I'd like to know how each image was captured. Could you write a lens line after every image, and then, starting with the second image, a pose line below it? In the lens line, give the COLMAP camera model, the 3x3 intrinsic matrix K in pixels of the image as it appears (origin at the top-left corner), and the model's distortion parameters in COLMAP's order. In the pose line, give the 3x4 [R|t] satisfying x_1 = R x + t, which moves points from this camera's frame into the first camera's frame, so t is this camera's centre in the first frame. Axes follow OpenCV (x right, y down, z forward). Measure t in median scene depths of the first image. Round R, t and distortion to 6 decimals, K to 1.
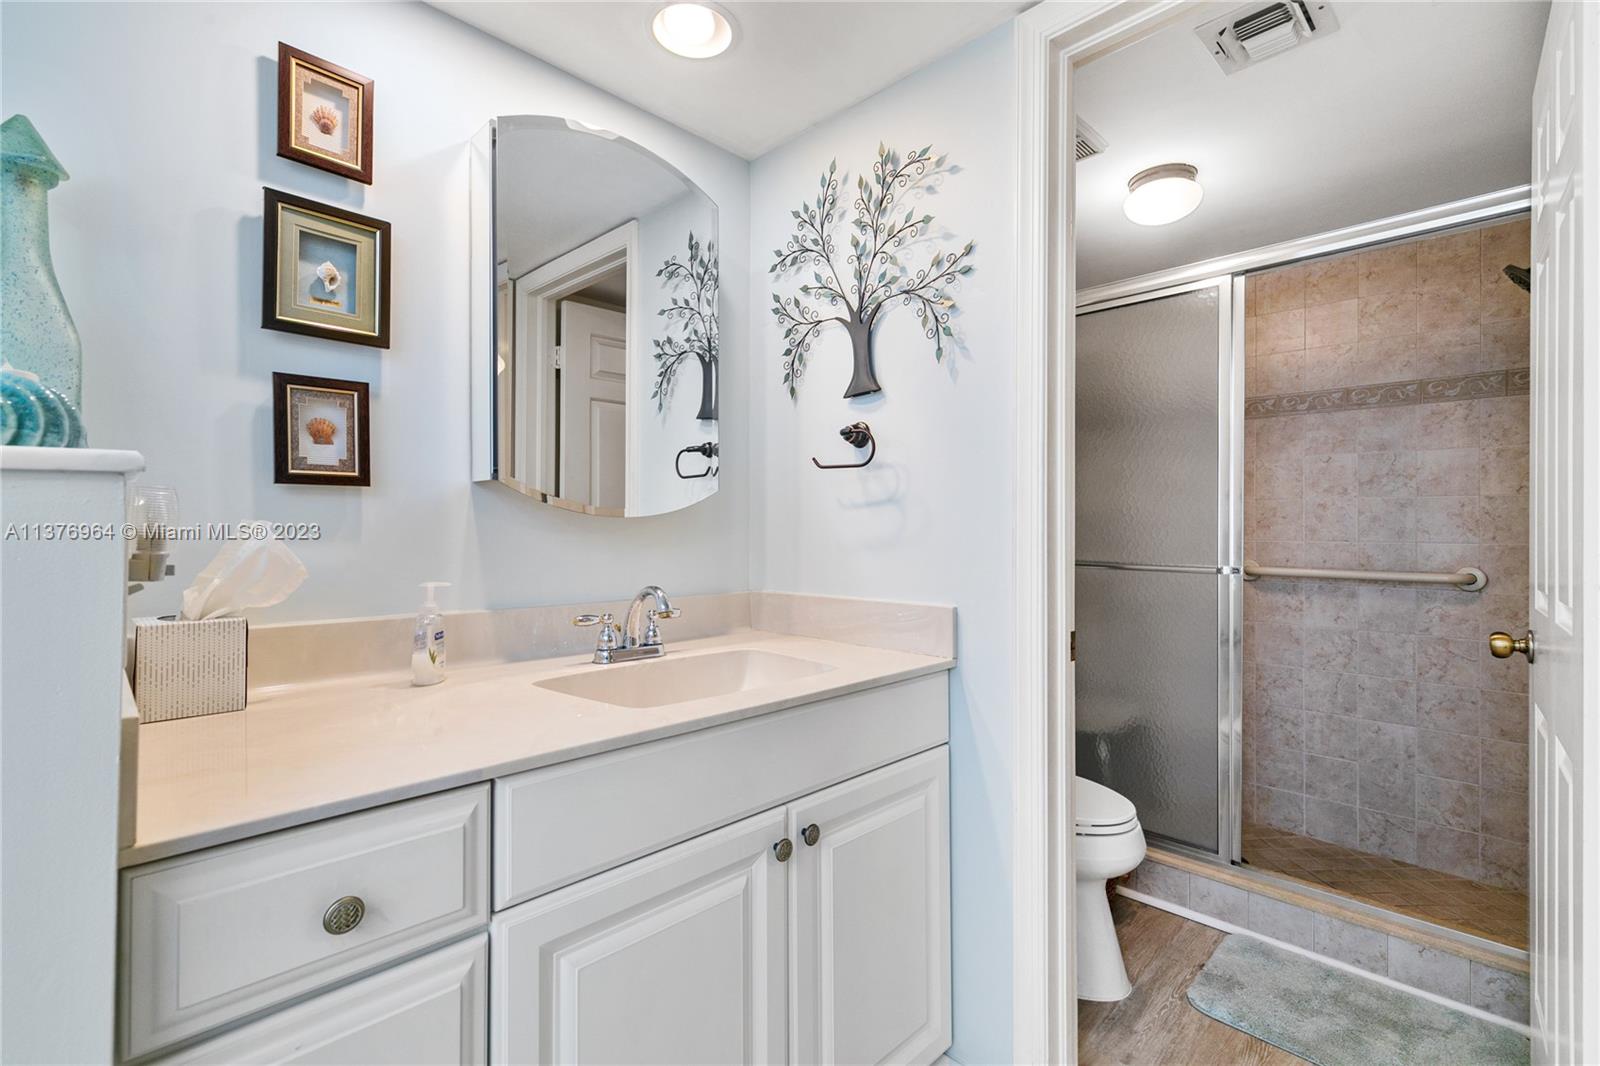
lens RADIAL K [[727.5, 0, 801.5], [0, 727.5, 528.0], [0, 0, 1]] dist [0.007489, -0.002074]
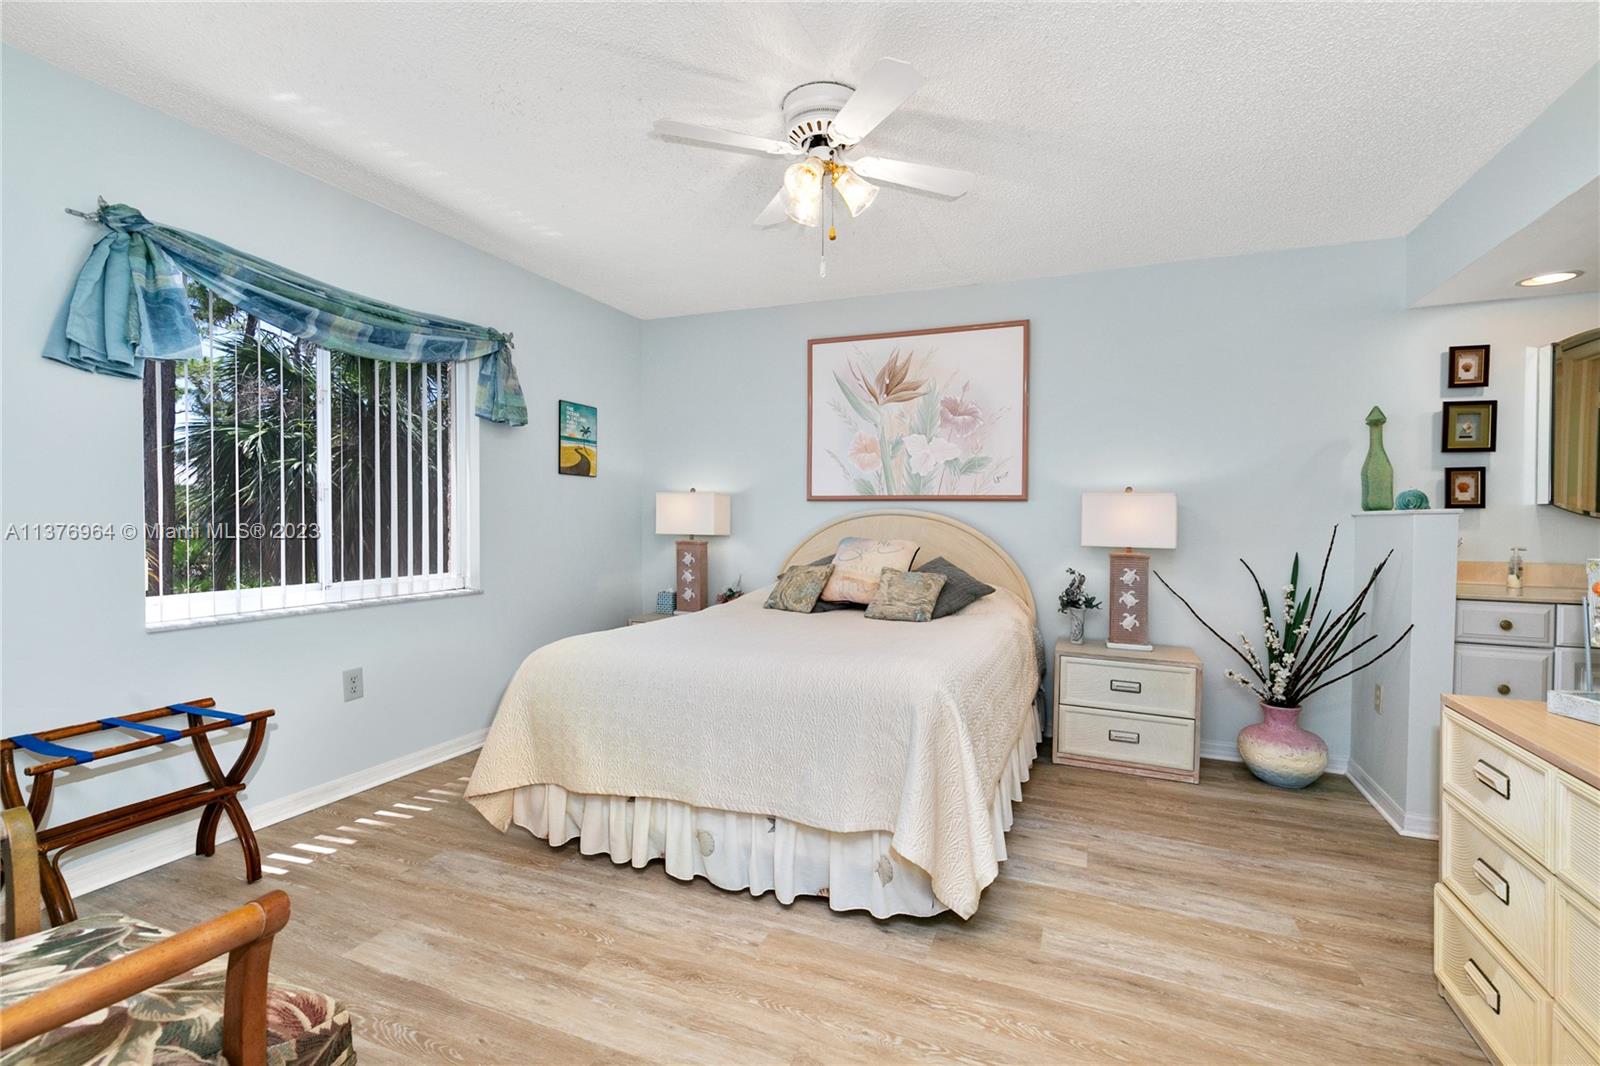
lens RADIAL K [[727.5, 0, 805.1], [0, 727.5, 526.4], [0, 0, 1]] dist [0.007489, -0.002074]
pose [[0.397072, 0.012689, -0.917700, 0.633368], [-0.005691, 0.999919, 0.011363, -0.007577], [0.917770, 0.000711, 0.397112, -1.725799]]
